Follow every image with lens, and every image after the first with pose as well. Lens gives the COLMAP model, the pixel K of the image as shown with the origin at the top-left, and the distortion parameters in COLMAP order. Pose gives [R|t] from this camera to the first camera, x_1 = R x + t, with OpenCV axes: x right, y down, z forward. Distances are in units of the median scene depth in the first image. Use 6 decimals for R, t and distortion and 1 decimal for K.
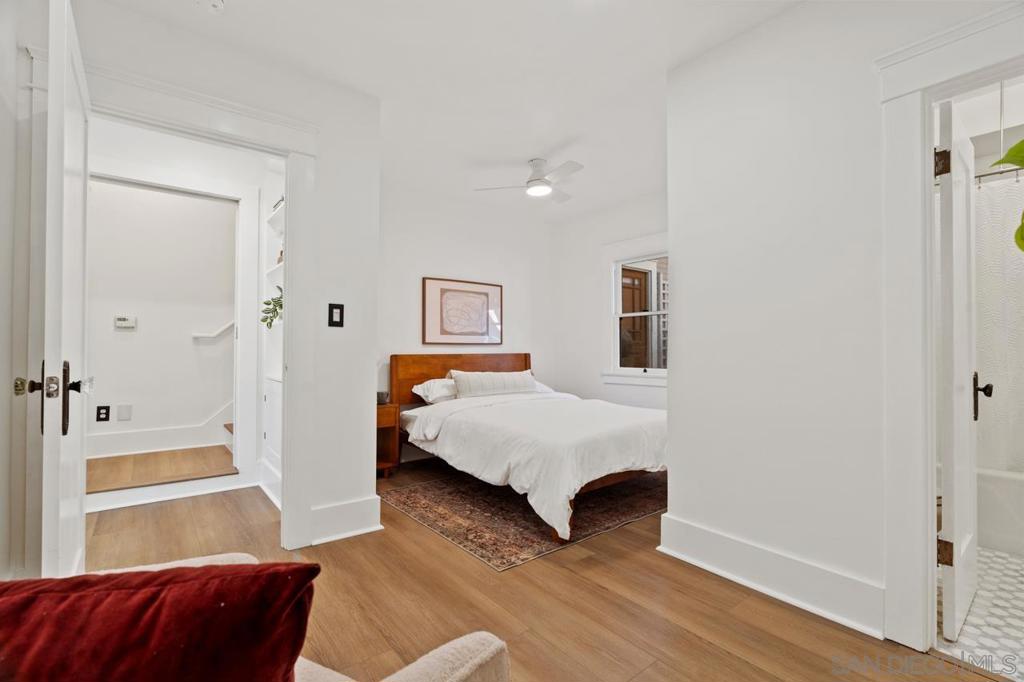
lens RADIAL K [[458.4, 0, 512.0], [0, 458.4, 341.0], [0, 0, 1]] dist [-0.001712, 0.000094]
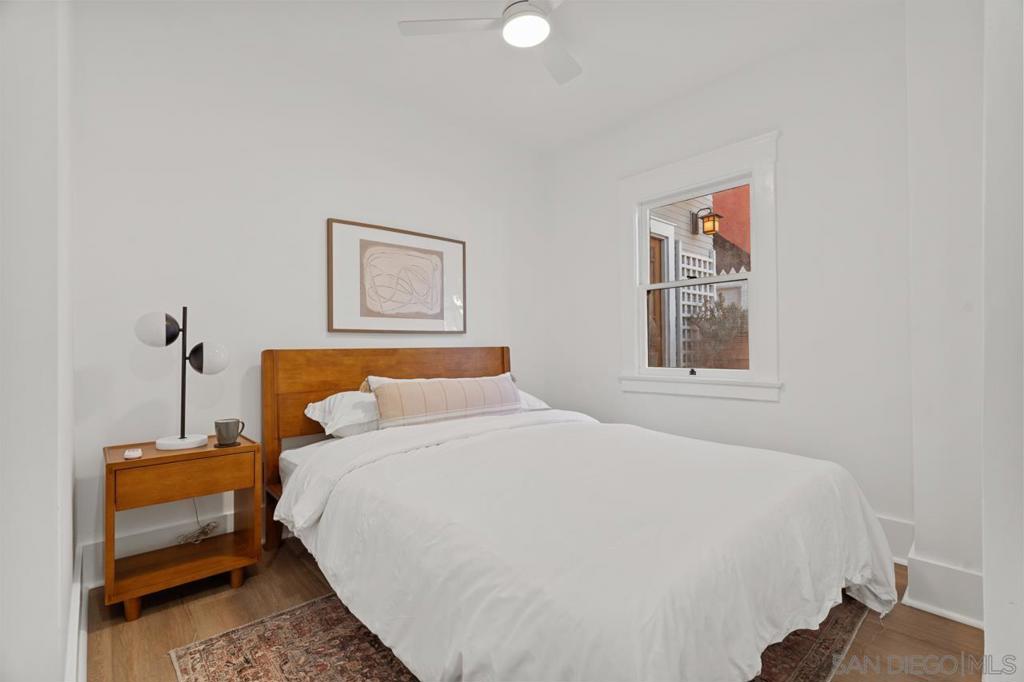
lens RADIAL K [[458.4, 0, 512.0], [0, 458.4, 341.0], [0, 0, 1]] dist [-0.001712, 0.000094]
pose [[0.998621, -0.008475, 0.051803, 0.010592], [0.008211, 0.999952, 0.005311, 0.016721], [-0.051846, -0.004878, 0.998643, 0.387252]]
